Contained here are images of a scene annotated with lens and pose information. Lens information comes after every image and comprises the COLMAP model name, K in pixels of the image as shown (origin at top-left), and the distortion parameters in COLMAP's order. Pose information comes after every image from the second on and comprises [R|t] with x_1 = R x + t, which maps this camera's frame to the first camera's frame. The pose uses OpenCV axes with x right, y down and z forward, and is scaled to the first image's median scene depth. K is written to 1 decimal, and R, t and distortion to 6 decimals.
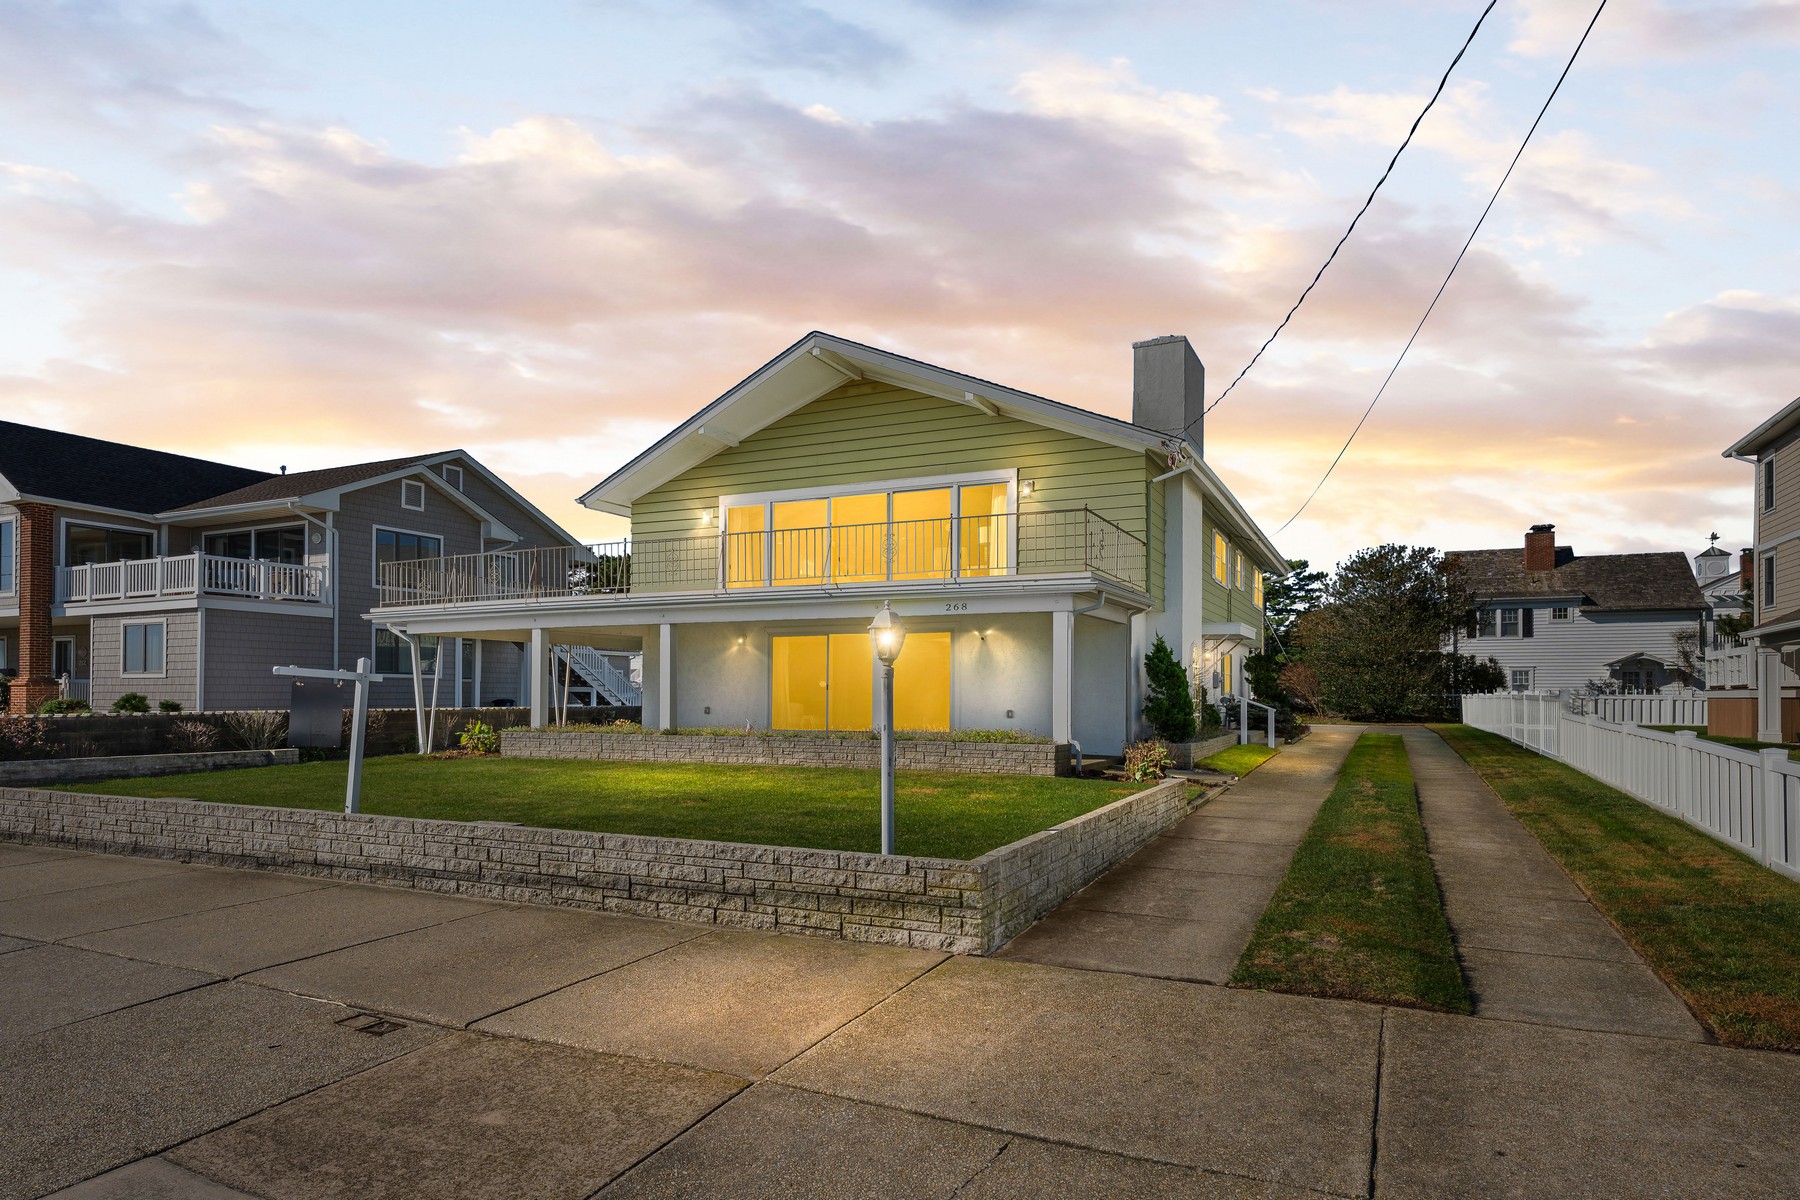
lens RADIAL K [[1046.5, 0, 894.0], [0, 1046.5, 692.7], [0, 0, 1]] dist [-0.002468, 0.000051]
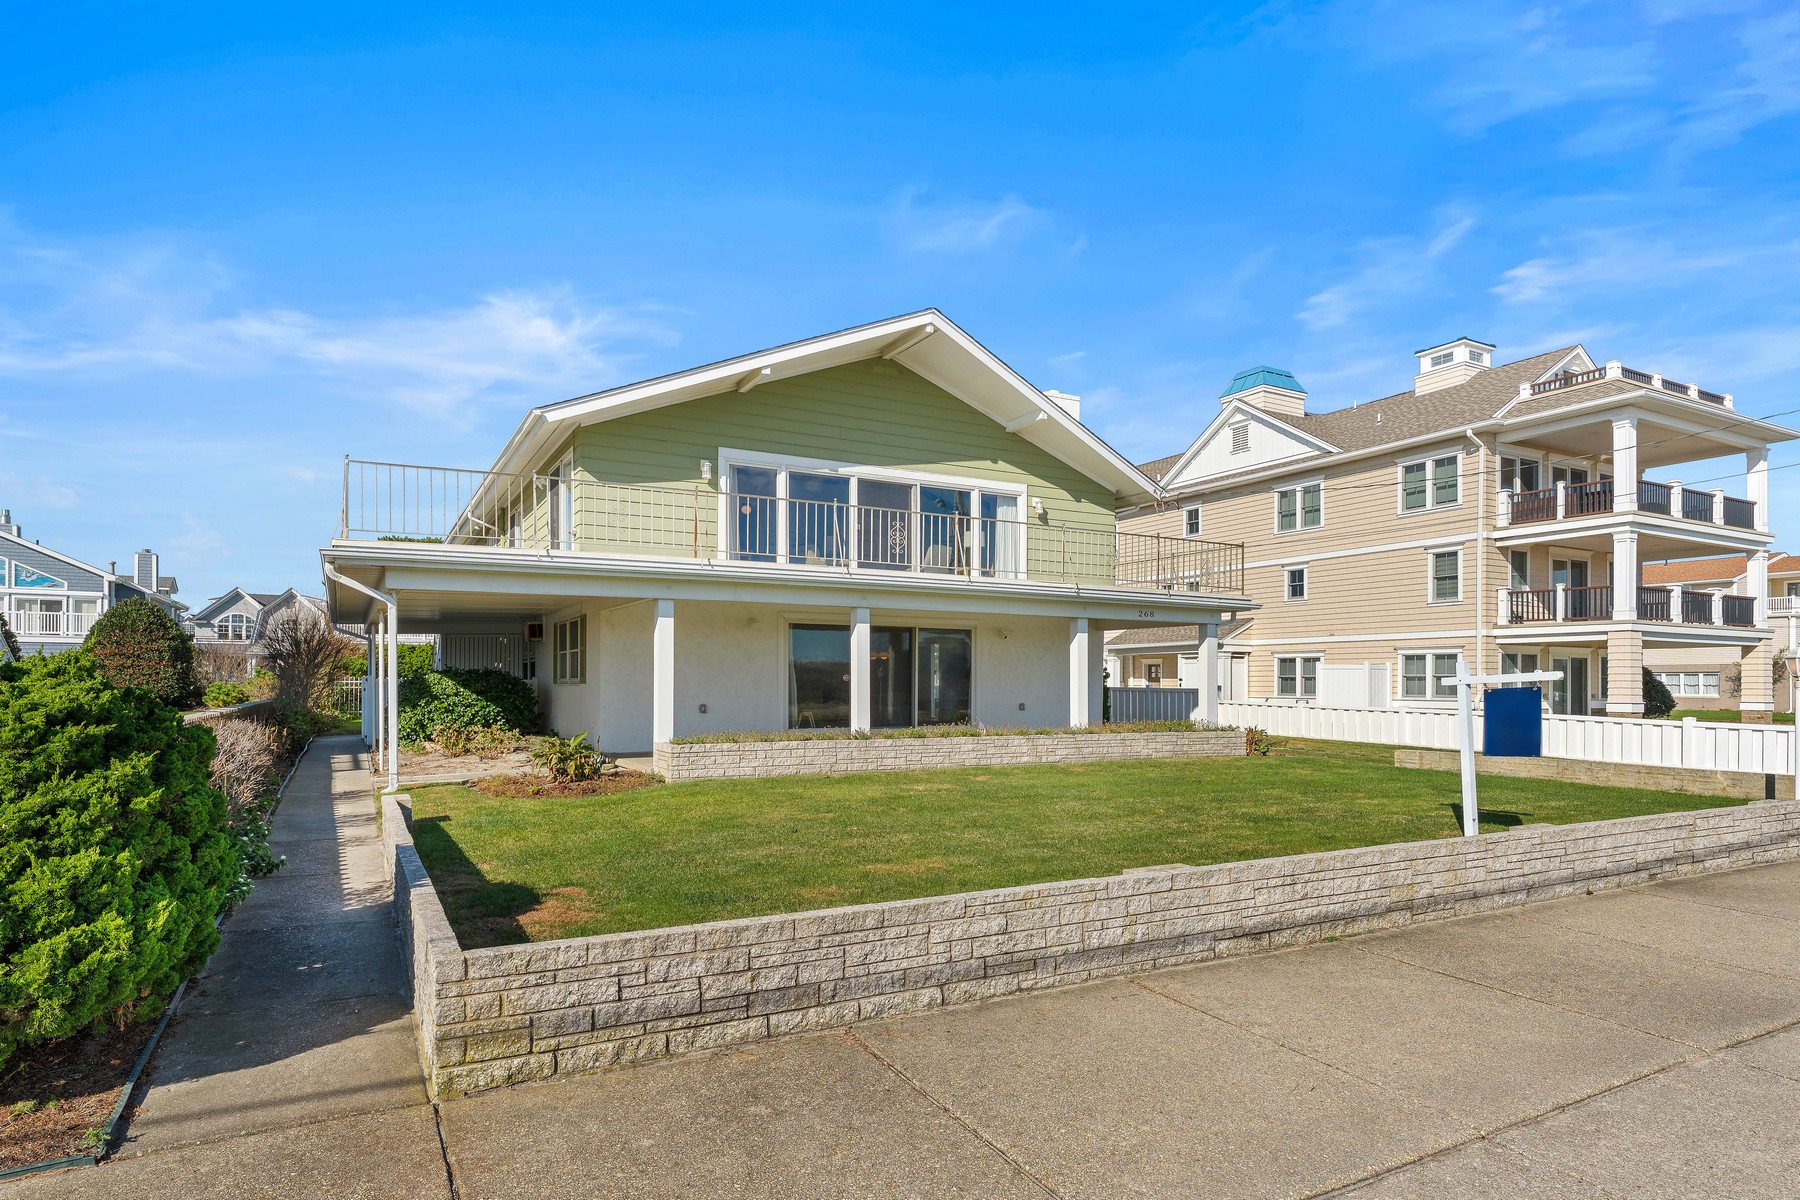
lens RADIAL K [[1013.0, 0, 905.2], [0, 1013.0, 678.0], [0, 0, 1]] dist [-0.001946, 0.000018]
pose [[0.589465, 0.005186, 0.807777, -0.855150], [-0.007245, 0.999973, -0.001133, -0.007912], [-0.807761, -0.005185, 0.589487, 0.486052]]
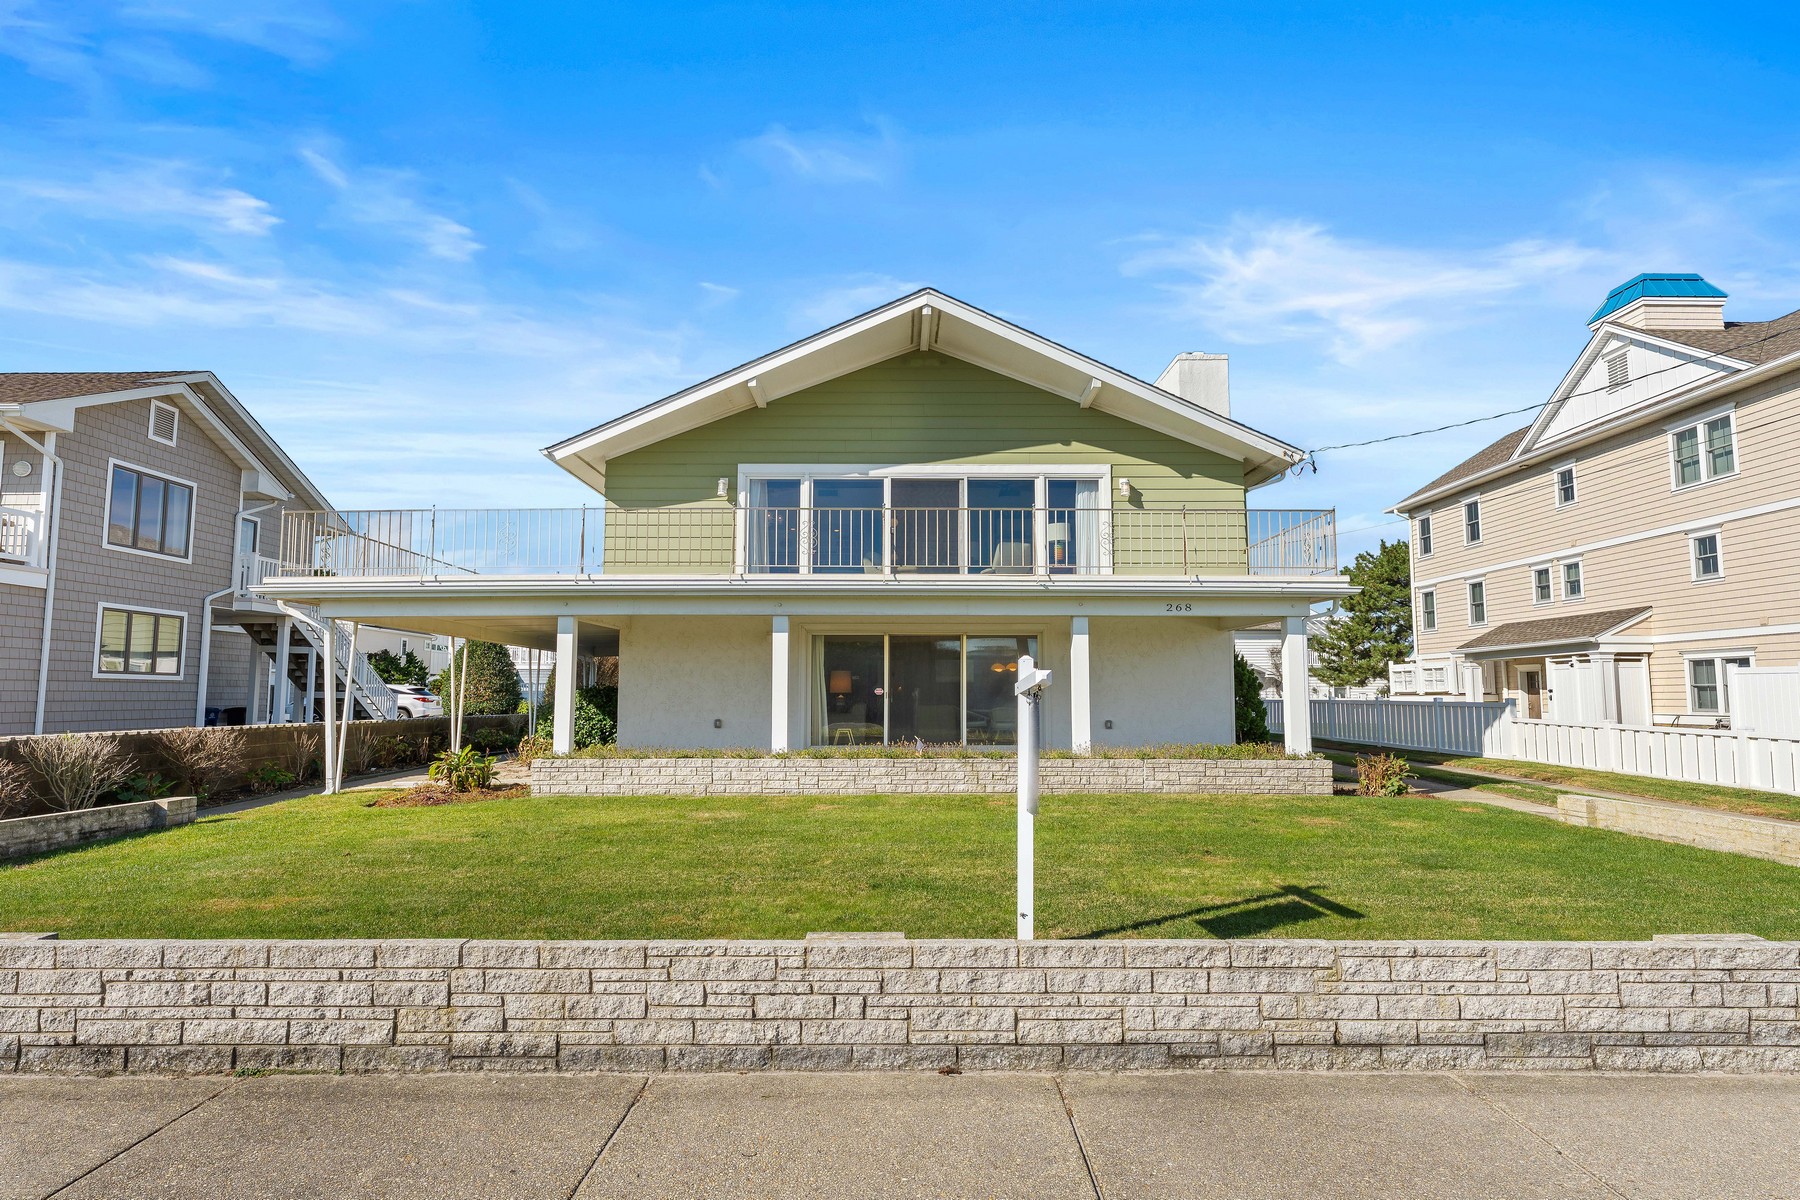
lens RADIAL K [[992.5, 0, 900.0], [0, 992.5, 600.0], [0, 0, 1]] dist [-0.000933, -0.000459]
pose [[0.903668, 0.040188, 0.426344, -0.453447], [0.000235, 0.995540, -0.094341, -0.006630], [-0.428234, 0.085353, 0.899628, 0.287571]]
